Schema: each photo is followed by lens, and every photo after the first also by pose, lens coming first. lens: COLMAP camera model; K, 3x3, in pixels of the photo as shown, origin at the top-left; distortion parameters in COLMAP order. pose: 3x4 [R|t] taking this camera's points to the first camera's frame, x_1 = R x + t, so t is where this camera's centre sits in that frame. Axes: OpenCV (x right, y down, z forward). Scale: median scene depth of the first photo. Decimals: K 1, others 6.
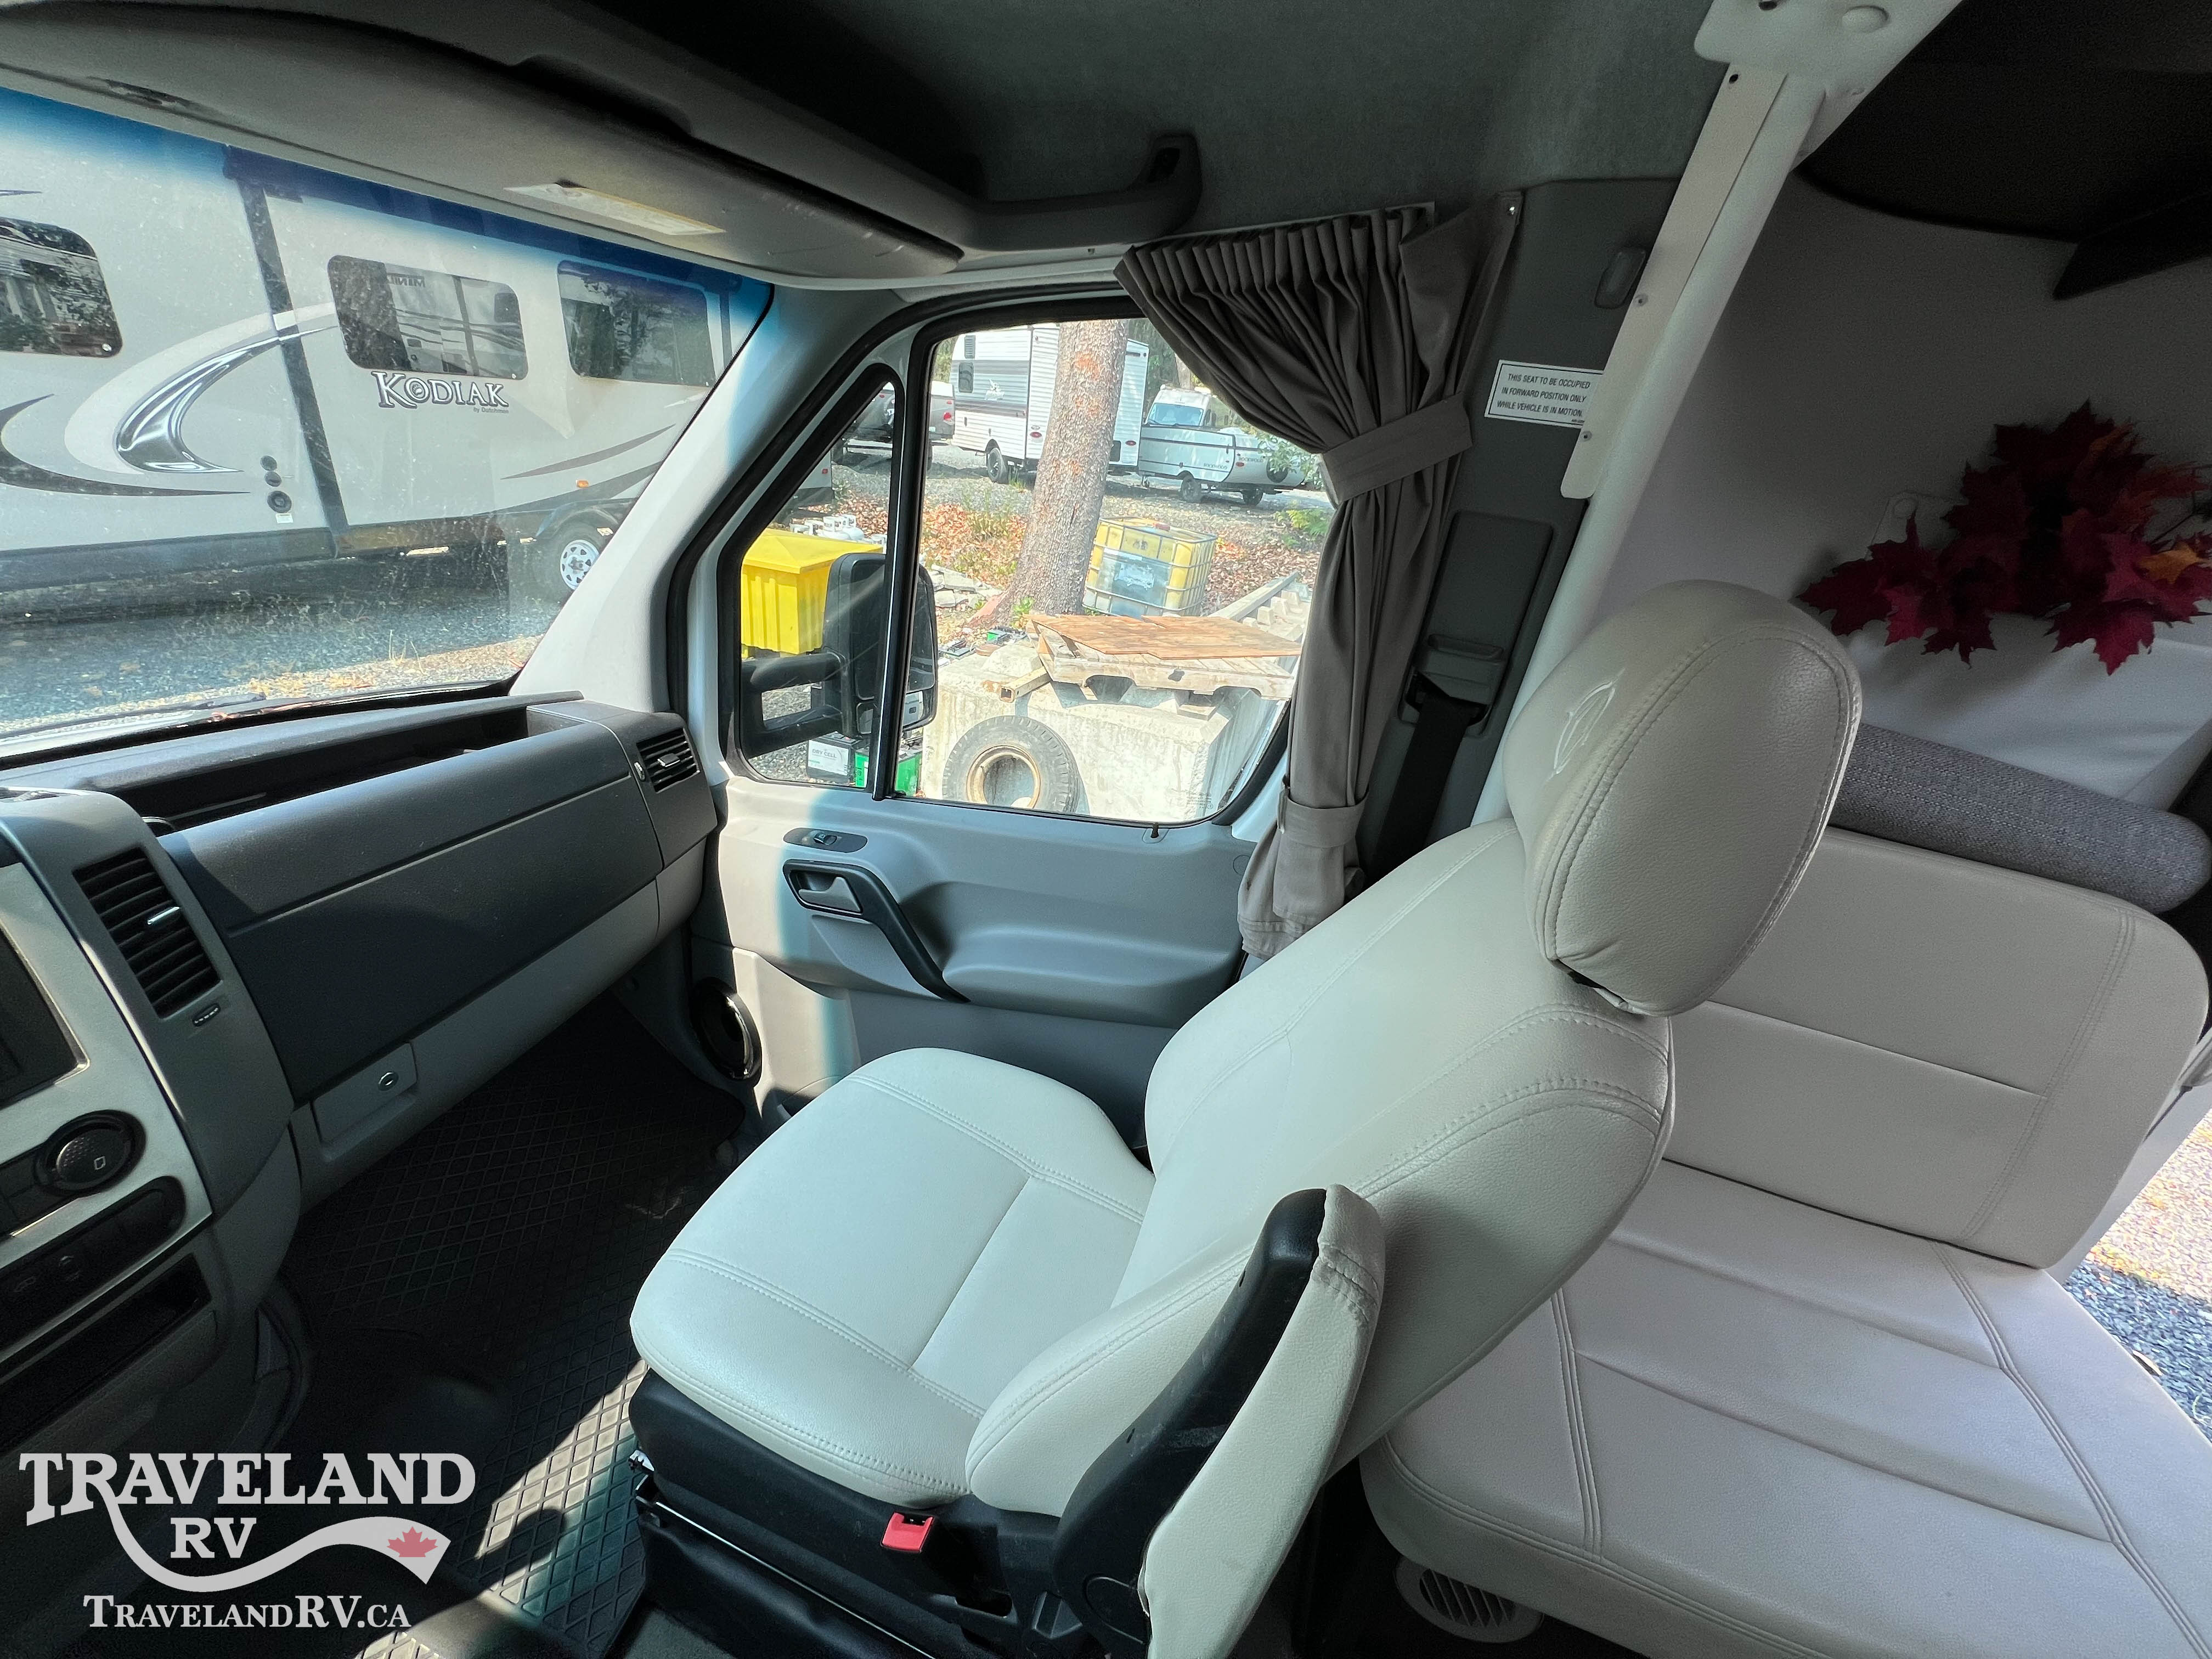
lens RADIAL K [[887.0, 0, 1107.9], [0, 887.0, 828.6], [0, 0, 1]] dist [-0.001148, 0.000182]
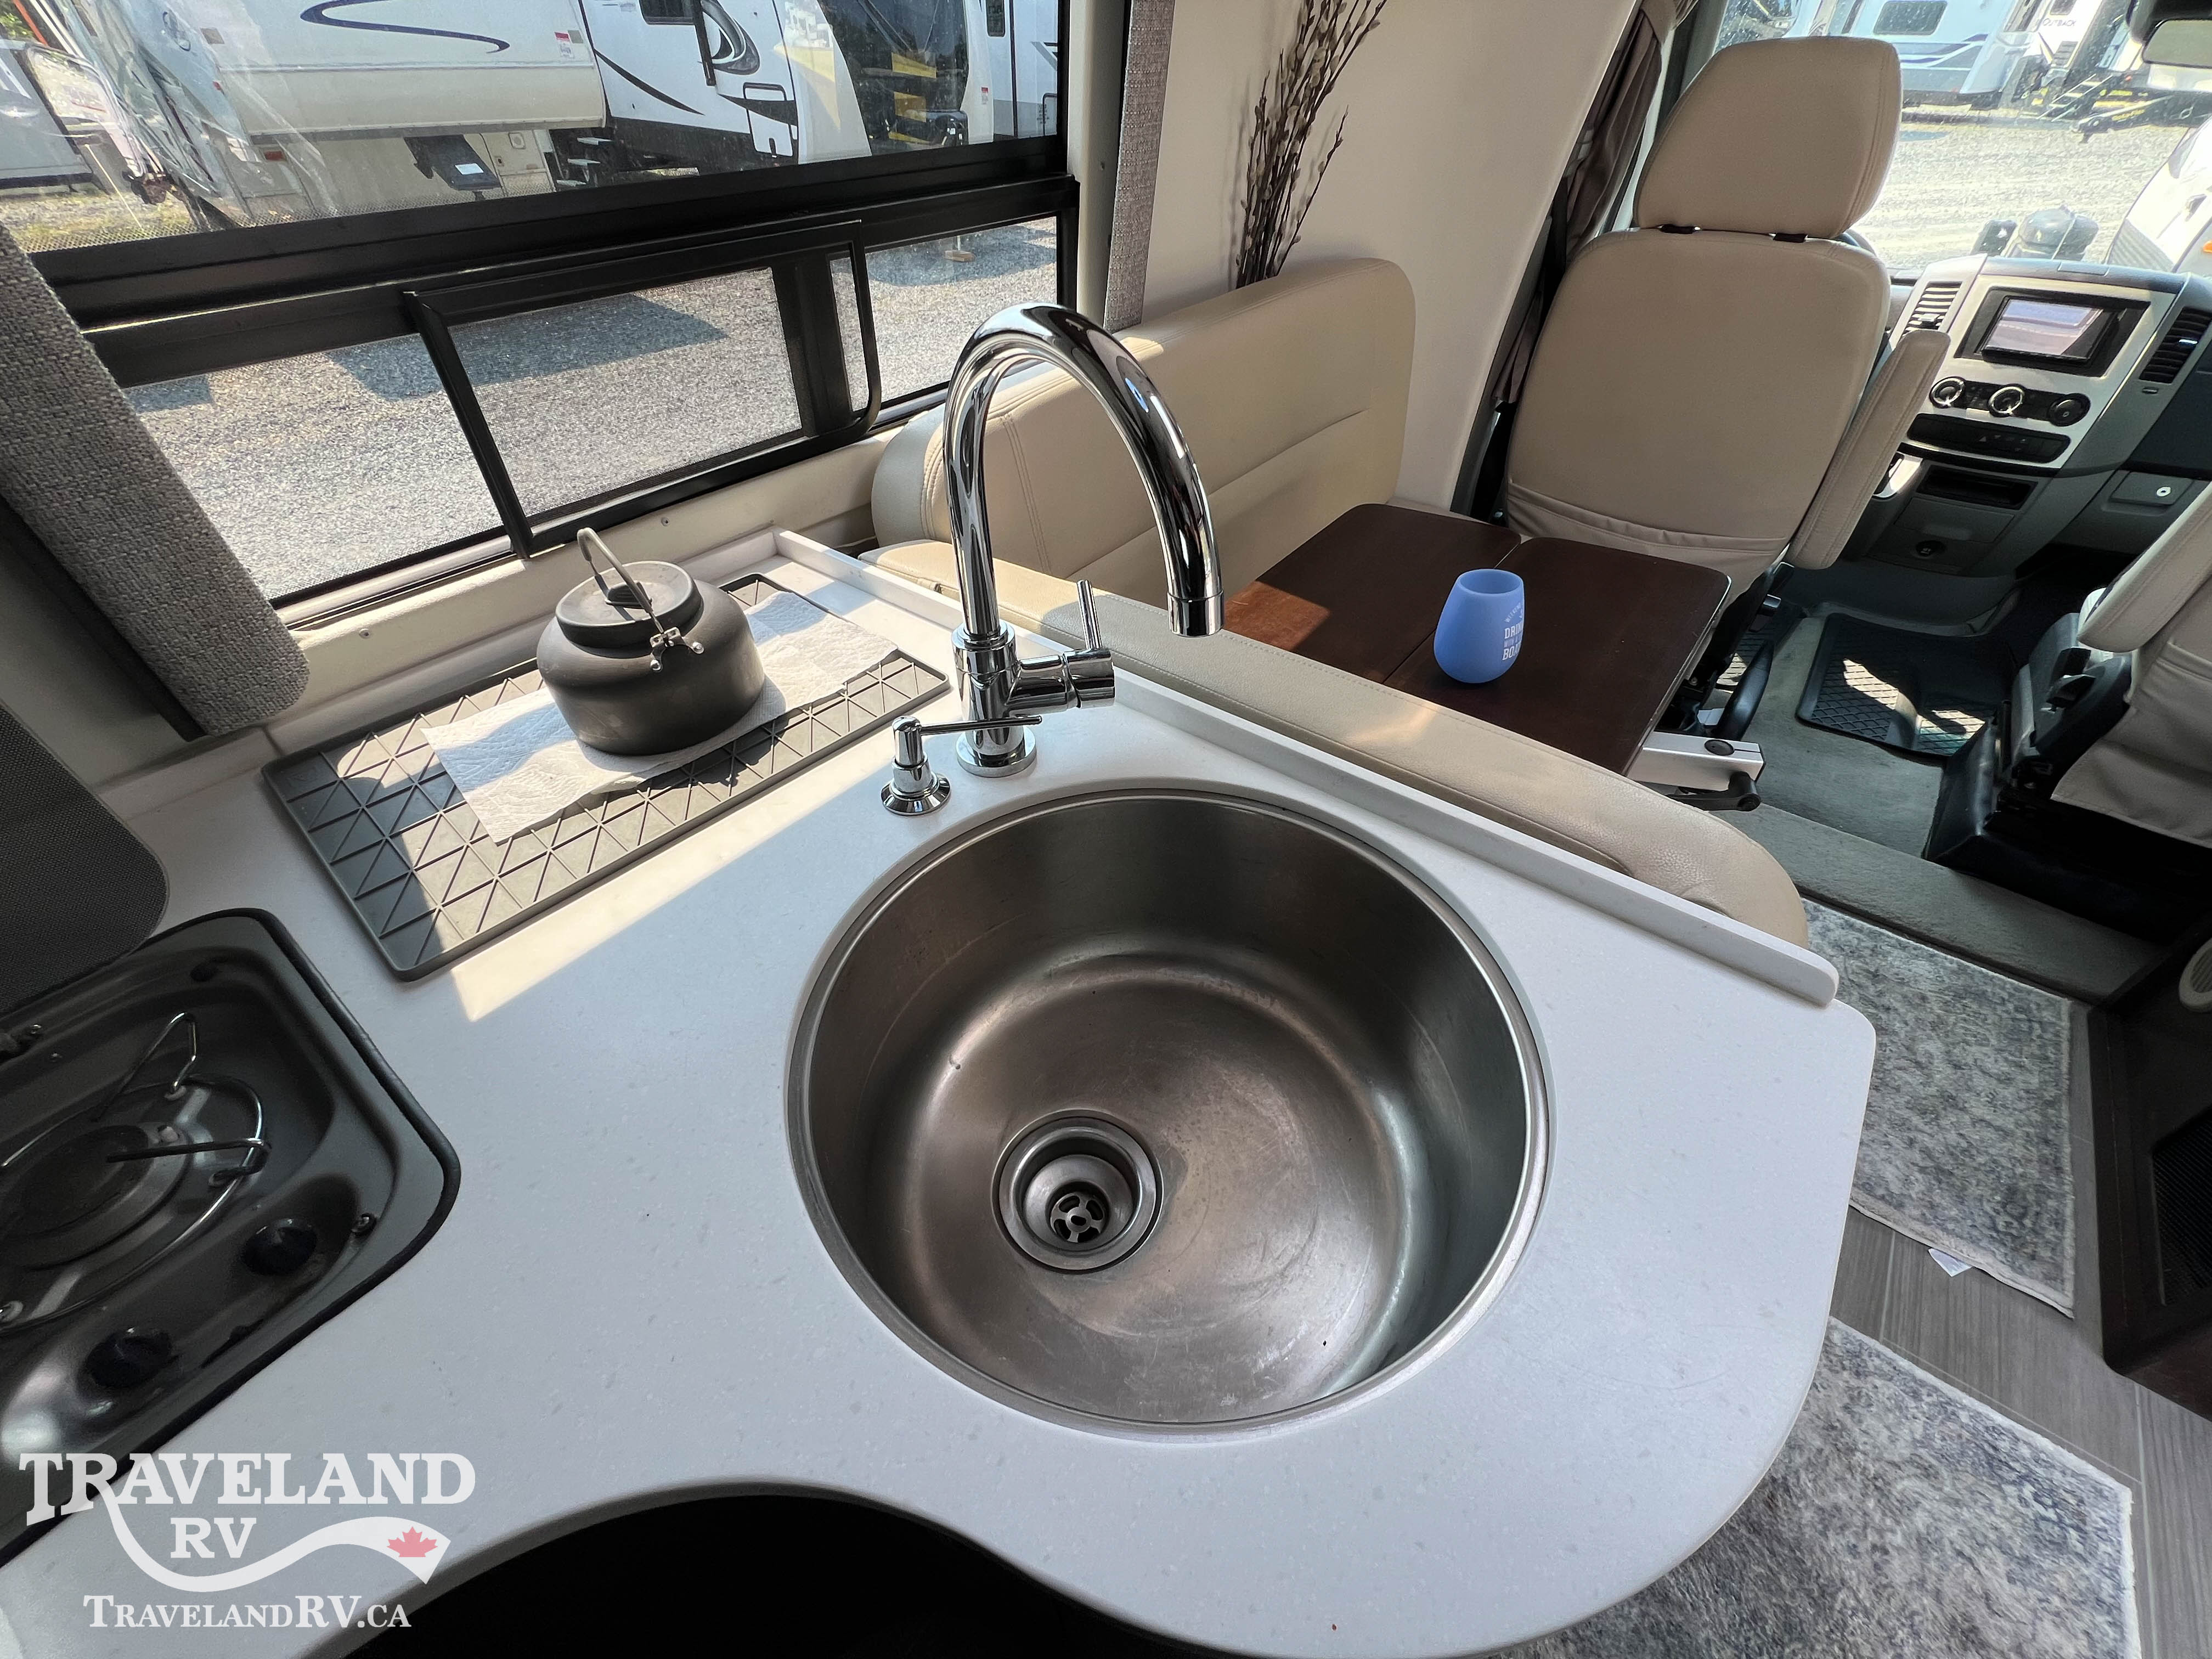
lens RADIAL K [[891.1, 0, 1109.8], [0, 891.1, 828.2], [0, 0, 1]] dist [-0.001262, 0.000341]
pose [[-0.312077, 0.535672, -0.784642, 1.764171], [-0.431648, 0.655781, 0.619380, 0.534146], [0.846338, 0.531983, 0.026568, -0.594487]]
